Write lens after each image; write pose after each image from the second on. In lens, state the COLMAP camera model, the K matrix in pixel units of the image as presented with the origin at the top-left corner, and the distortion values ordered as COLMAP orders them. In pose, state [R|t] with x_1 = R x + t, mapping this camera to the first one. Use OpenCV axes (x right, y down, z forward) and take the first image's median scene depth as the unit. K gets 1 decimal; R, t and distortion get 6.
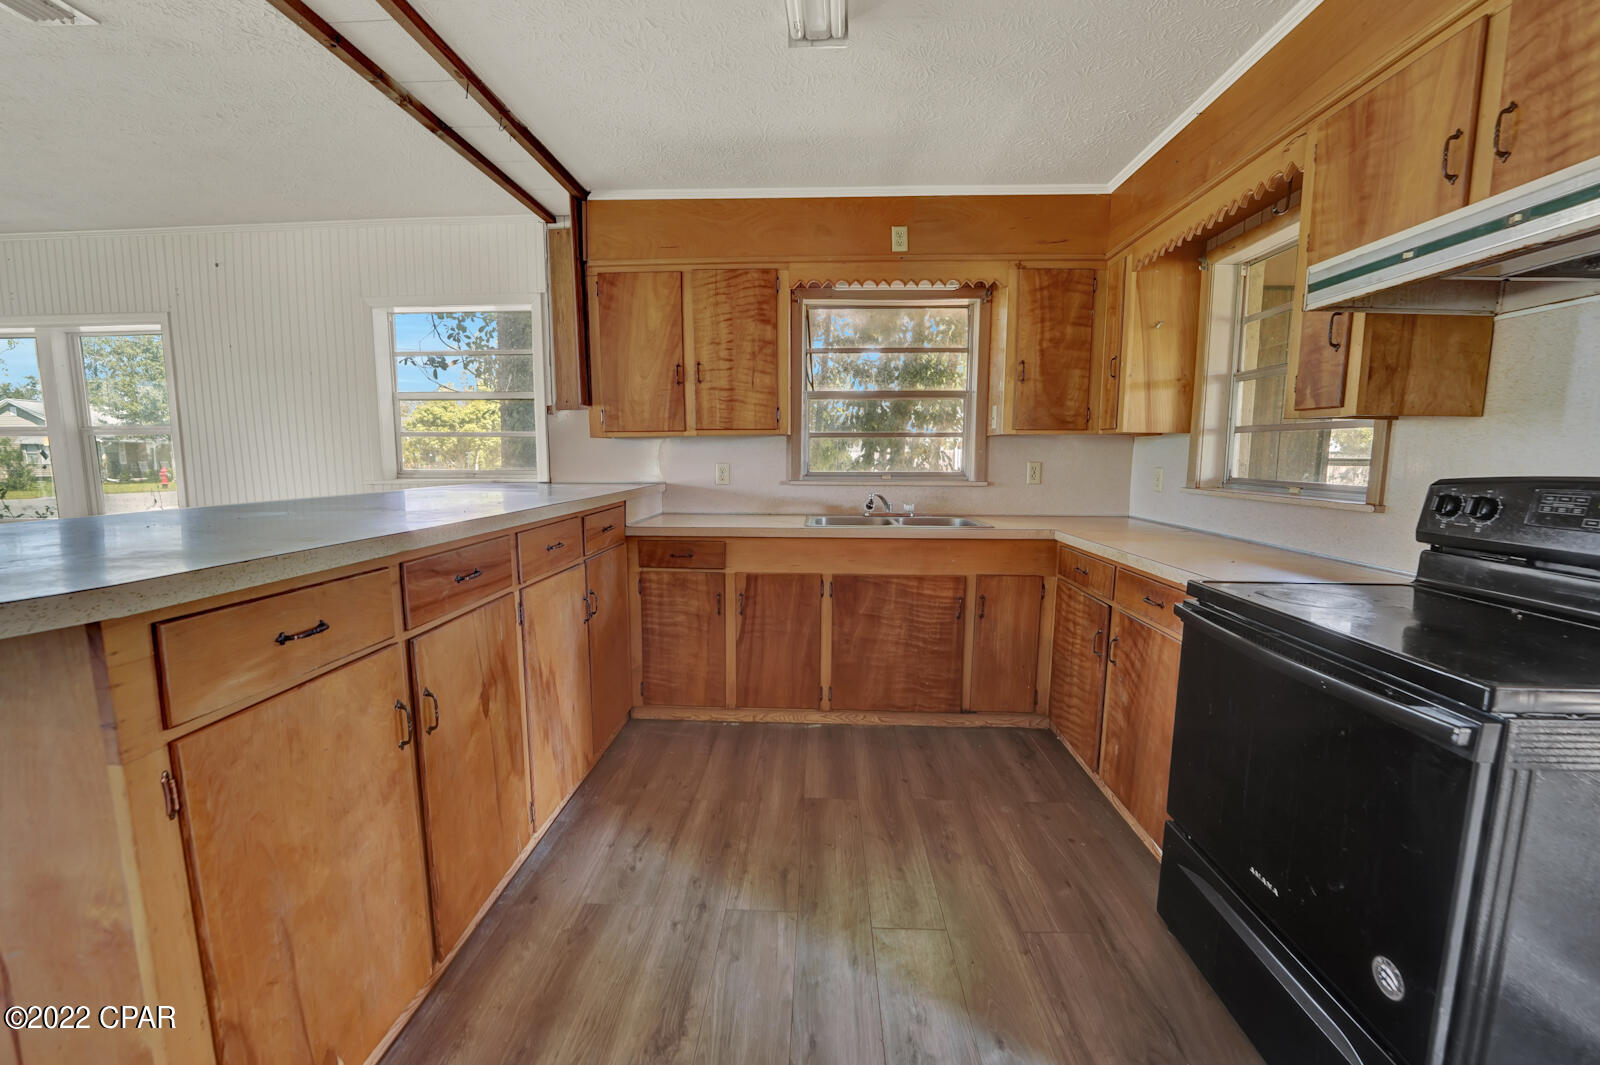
lens RADIAL K [[651.8, 0, 796.6], [0, 651.8, 534.9], [0, 0, 1]] dist [-0.027927, 0.001896]
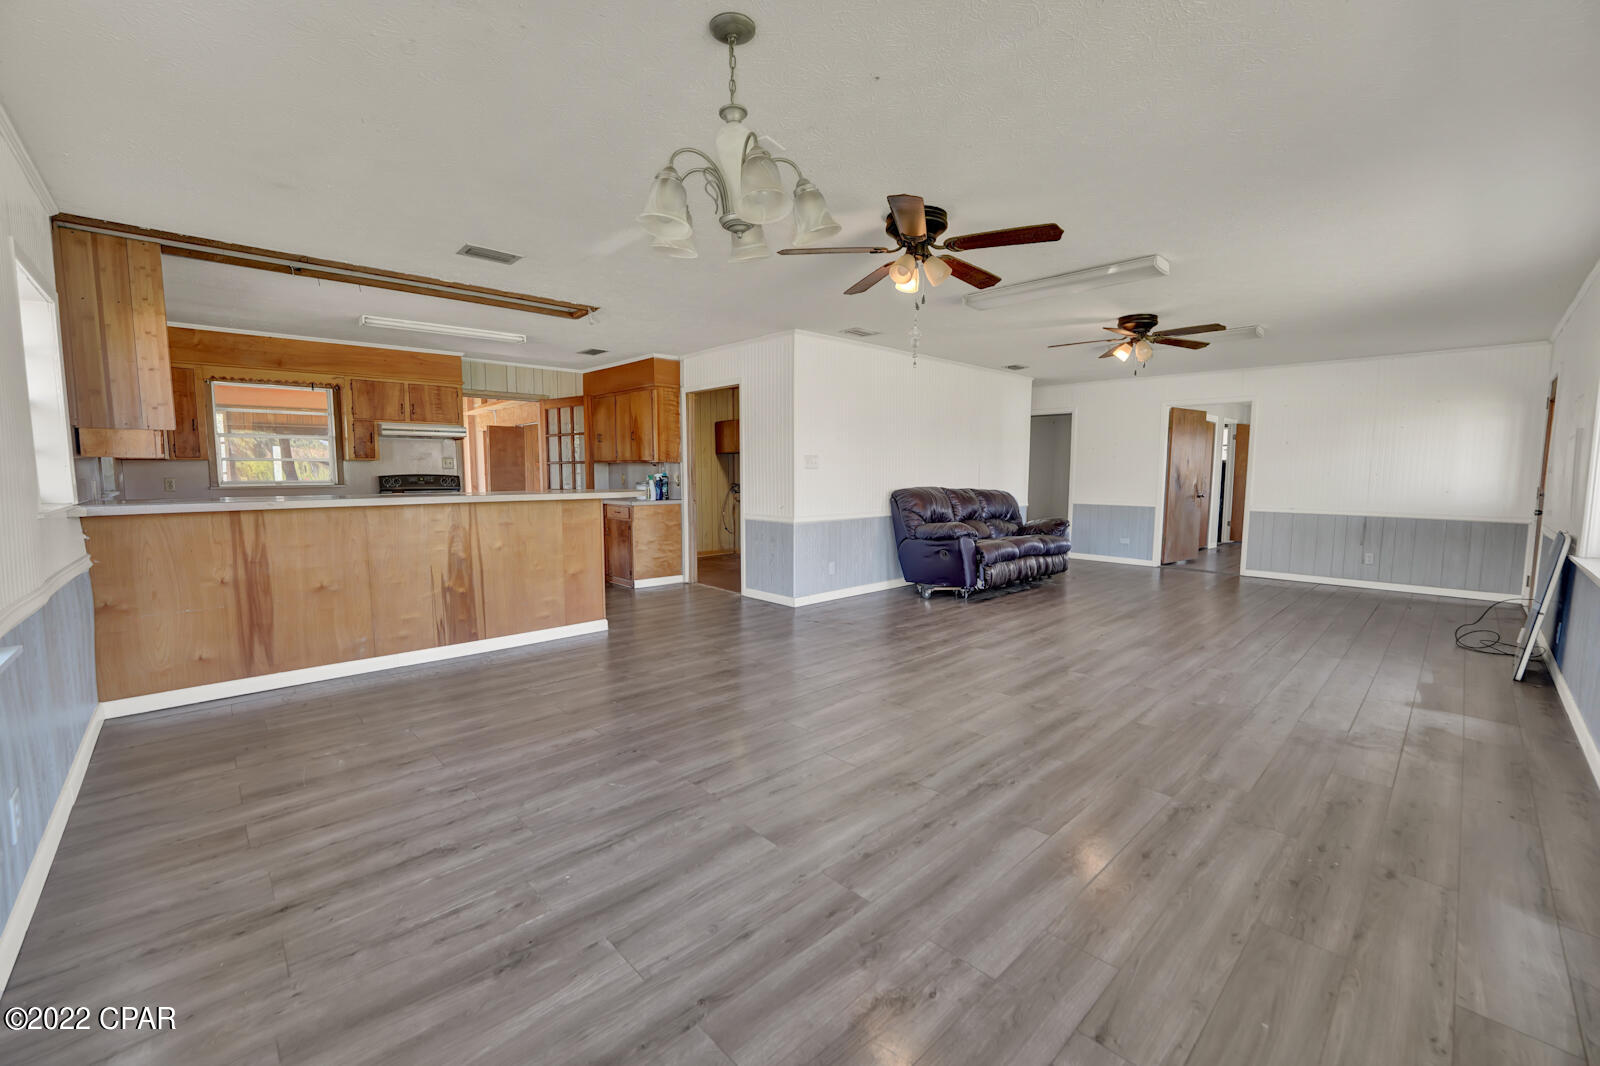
lens RADIAL K [[651.1, 0, 795.6], [0, 651.1, 535.3], [0, 0, 1]] dist [-0.026778, 0.002399]
pose [[-0.718065, -0.072229, 0.692218, -2.054702], [0.080574, 0.979285, 0.185765, -0.146279], [-0.691297, 0.189166, -0.697370, 1.132681]]
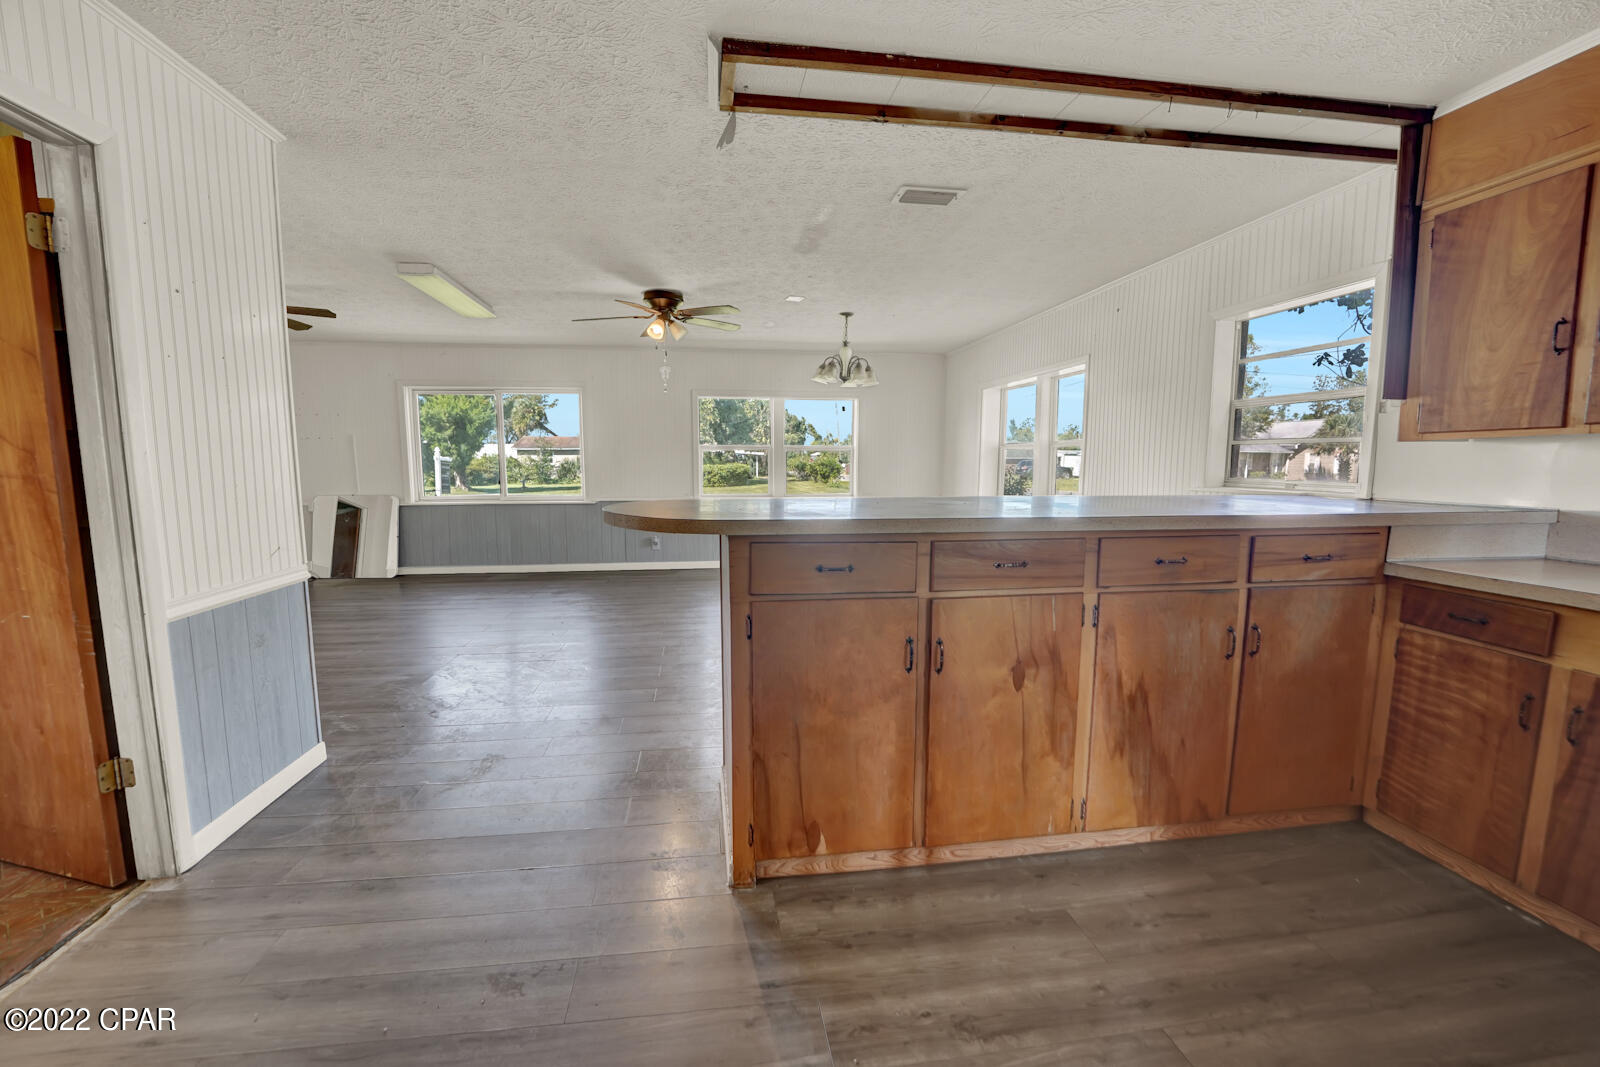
lens RADIAL K [[651.1, 0, 791.4], [0, 651.1, 531.9], [0, 0, 1]] dist [-0.026778, 0.002399]
pose [[0.176929, 0.105526, -0.978550, 0.311817], [-0.119936, 0.989138, 0.084983, -0.026790], [0.976889, 0.102327, 0.187664, 0.203046]]
